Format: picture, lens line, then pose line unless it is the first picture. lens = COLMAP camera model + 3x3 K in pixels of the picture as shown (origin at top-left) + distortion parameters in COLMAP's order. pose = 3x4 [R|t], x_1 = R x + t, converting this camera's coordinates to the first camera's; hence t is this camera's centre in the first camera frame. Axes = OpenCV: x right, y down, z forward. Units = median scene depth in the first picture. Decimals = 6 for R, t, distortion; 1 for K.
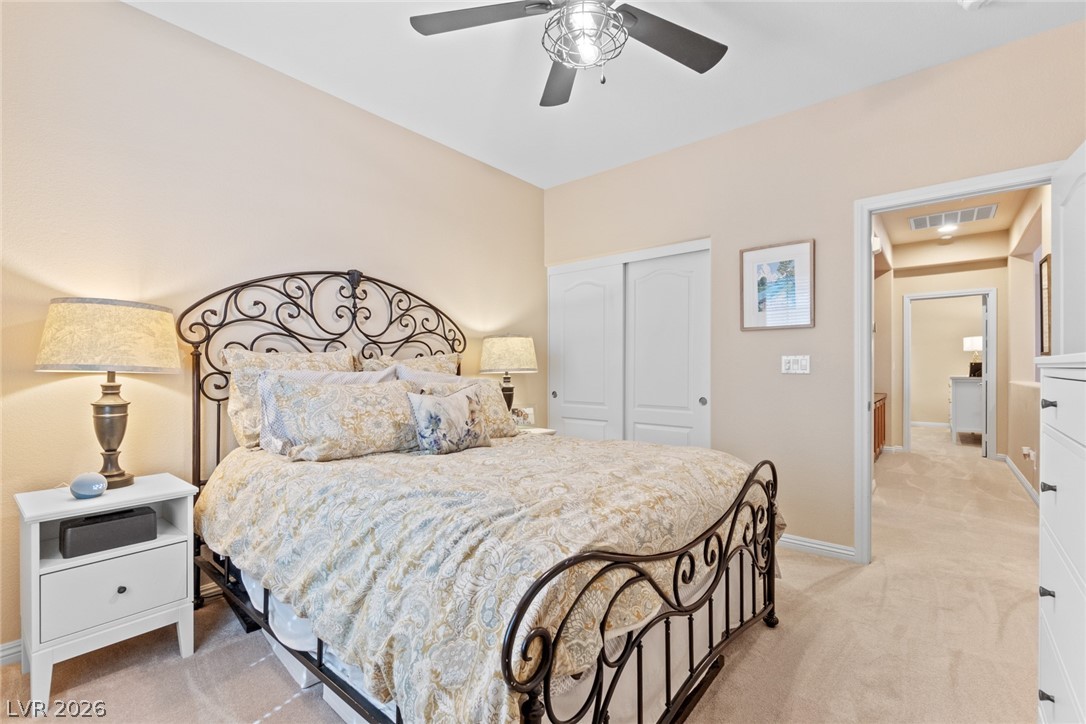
lens RADIAL K [[478.0, 0, 540.9], [0, 478.0, 367.9], [0, 0, 1]] dist [-0.001973, 0.000291]
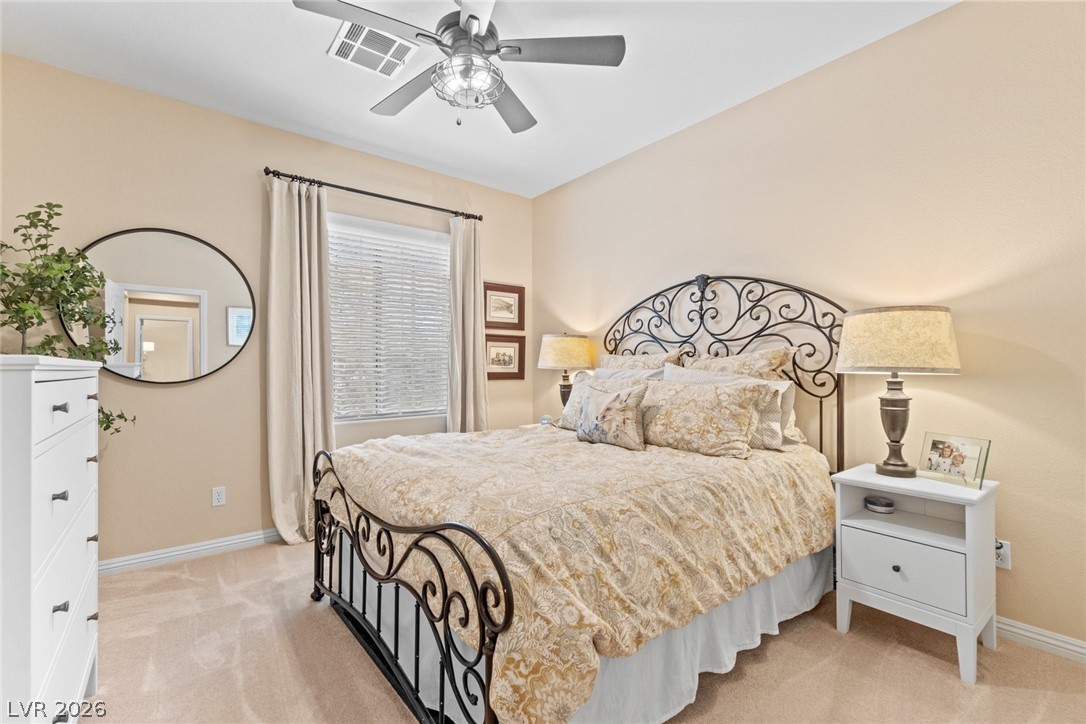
lens RADIAL K [[484.5, 0, 540.2], [0, 484.5, 357.3], [0, 0, 1]] dist [0.000416, 0.000068]
pose [[-0.207591, -0.019781, -0.978016, 0.730591], [0.002660, 0.999780, -0.020786, 0.001327], [0.978212, -0.006917, -0.207493, 0.859889]]
